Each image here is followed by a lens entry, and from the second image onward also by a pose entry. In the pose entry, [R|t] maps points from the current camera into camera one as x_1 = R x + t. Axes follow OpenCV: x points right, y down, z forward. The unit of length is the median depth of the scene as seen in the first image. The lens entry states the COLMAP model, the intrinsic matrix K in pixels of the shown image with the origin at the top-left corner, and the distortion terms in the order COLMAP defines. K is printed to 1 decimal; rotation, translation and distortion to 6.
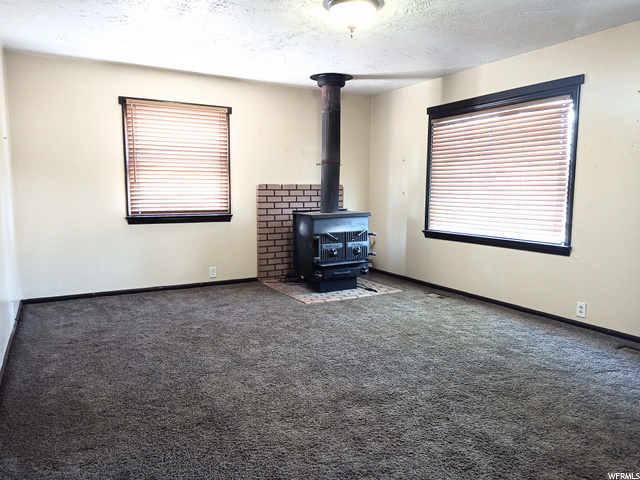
lens RADIAL K [[467.4, 0, 320.0], [0, 467.4, 240.0], [0, 0, 1]] dist [0.106731, -0.130808]
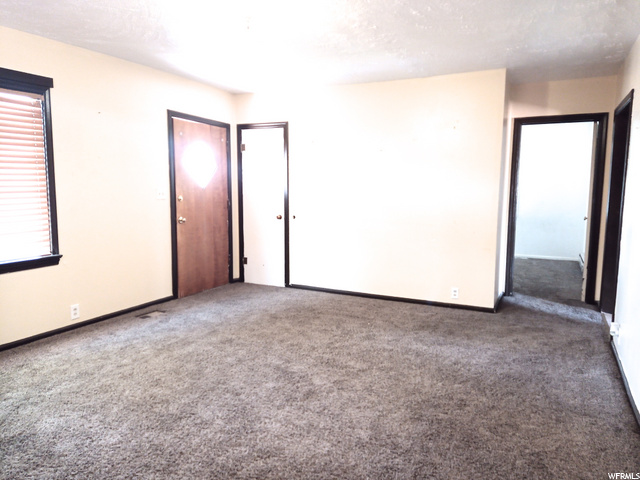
lens RADIAL K [[467.4, 0, 320.0], [0, 467.4, 240.0], [0, 0, 1]] dist [0.106731, -0.130808]
pose [[-0.563293, -0.111770, 0.818663, -0.494591], [0.081640, 0.978431, 0.189756, -0.135331], [-0.822214, 0.173724, -0.542019, 0.935694]]
